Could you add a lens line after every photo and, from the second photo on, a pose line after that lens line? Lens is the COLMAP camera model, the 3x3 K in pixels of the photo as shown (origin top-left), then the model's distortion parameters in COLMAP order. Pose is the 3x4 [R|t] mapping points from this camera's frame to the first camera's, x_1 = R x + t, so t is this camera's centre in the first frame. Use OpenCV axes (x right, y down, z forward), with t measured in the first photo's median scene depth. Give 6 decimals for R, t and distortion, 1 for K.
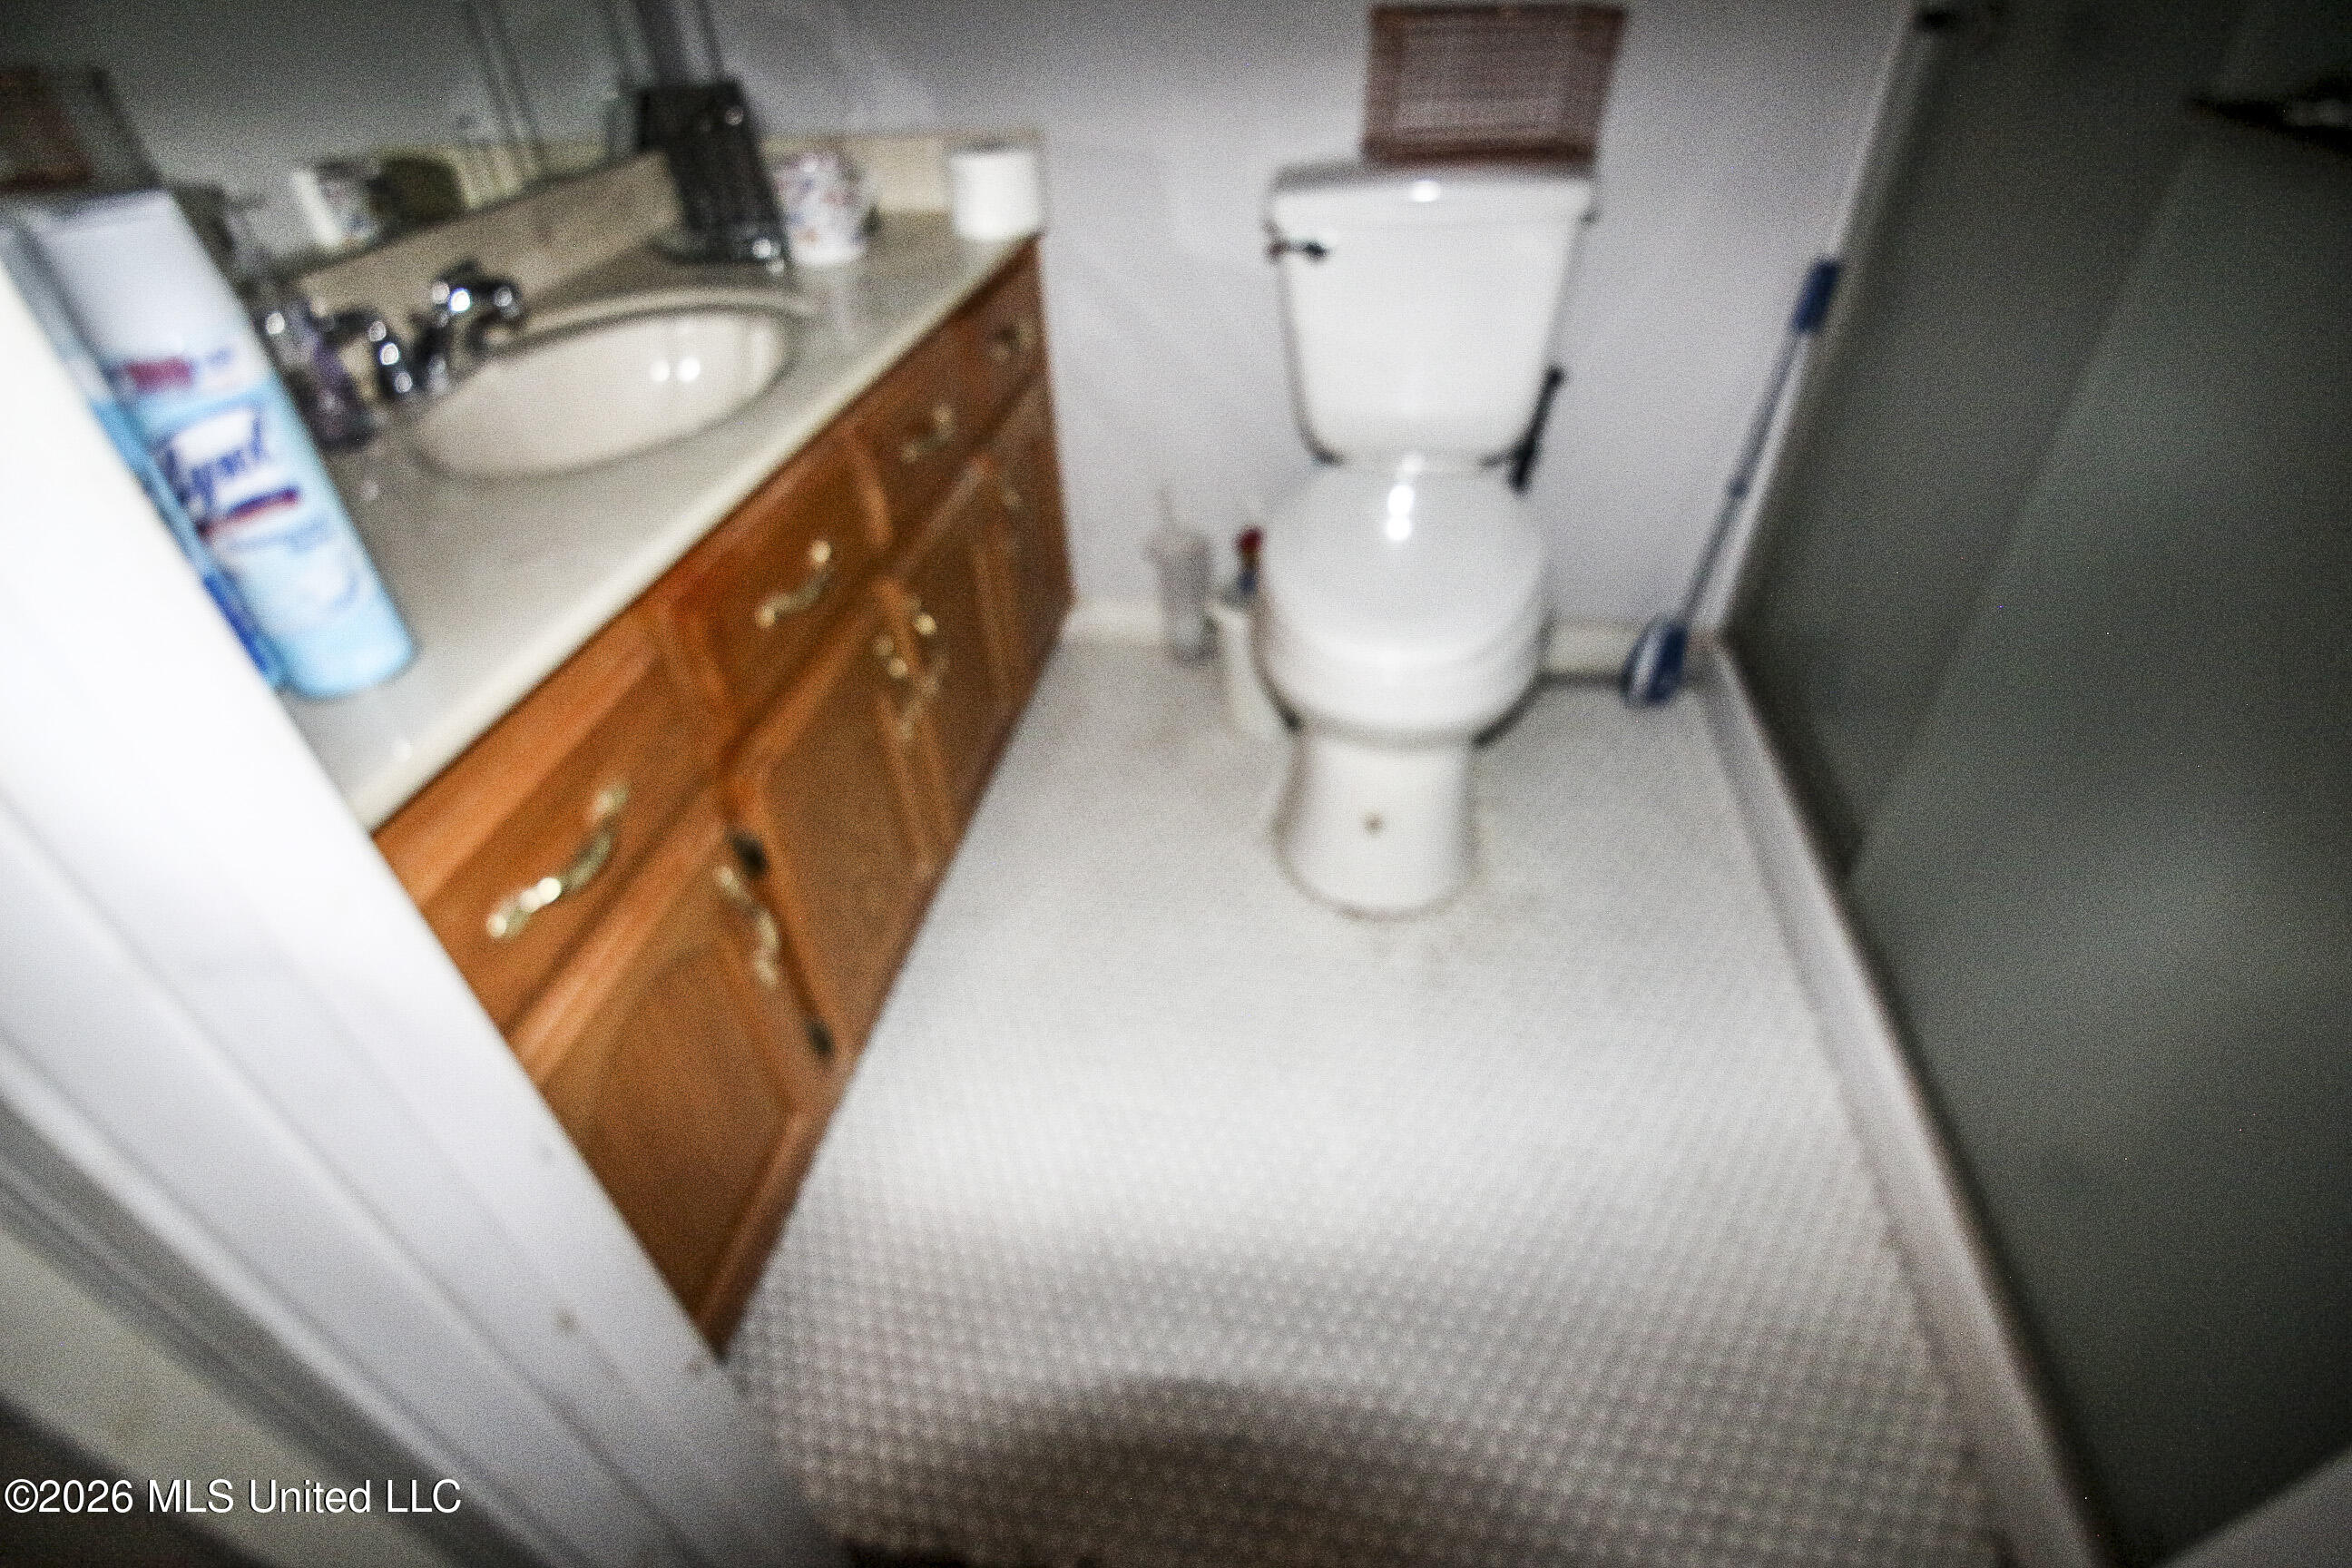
lens RADIAL K [[1096.8, 0, 1179.5], [0, 1096.8, 763.7], [0, 0, 1]] dist [-0.002366, -0.013400]
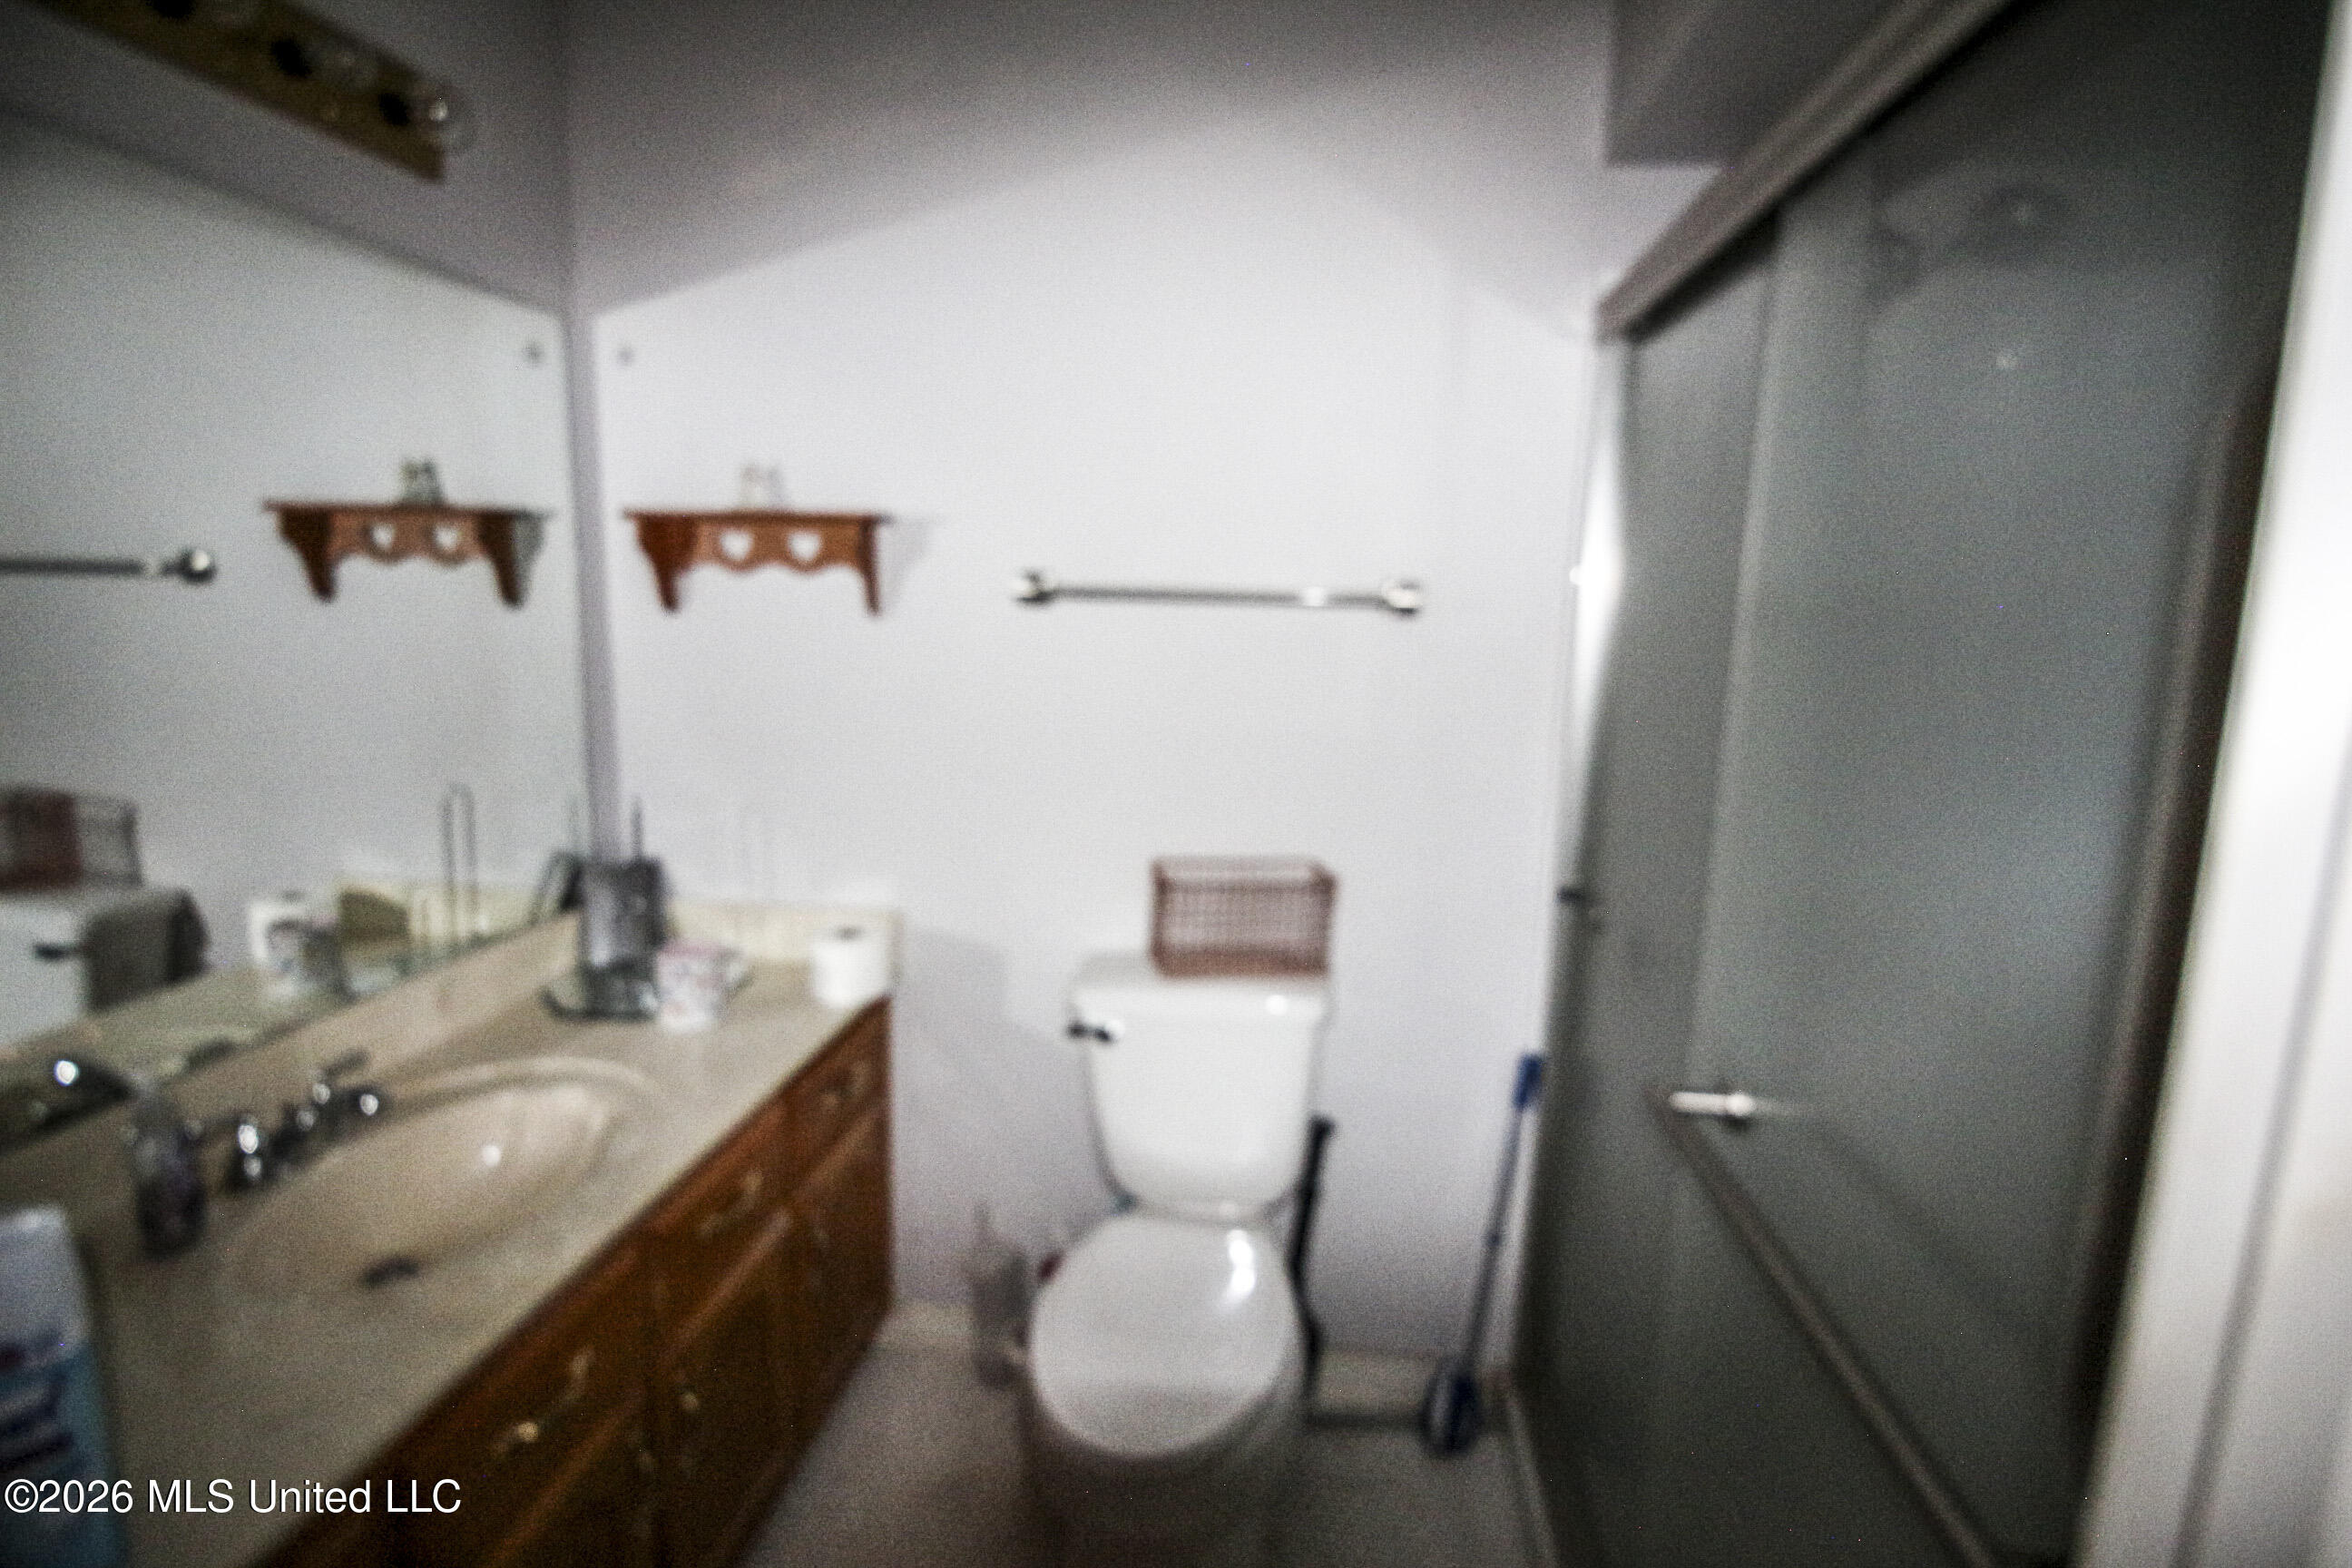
lens RADIAL K [[1096.8, 0, 1179.5], [0, 1096.8, 763.7], [0, 0, 1]] dist [-0.002366, -0.013400]
pose [[0.997624, 0.049605, 0.047816, 0.119515], [-0.020710, 0.877809, -0.478563, -0.139575], [-0.065713, 0.476436, 0.876750, -0.174290]]
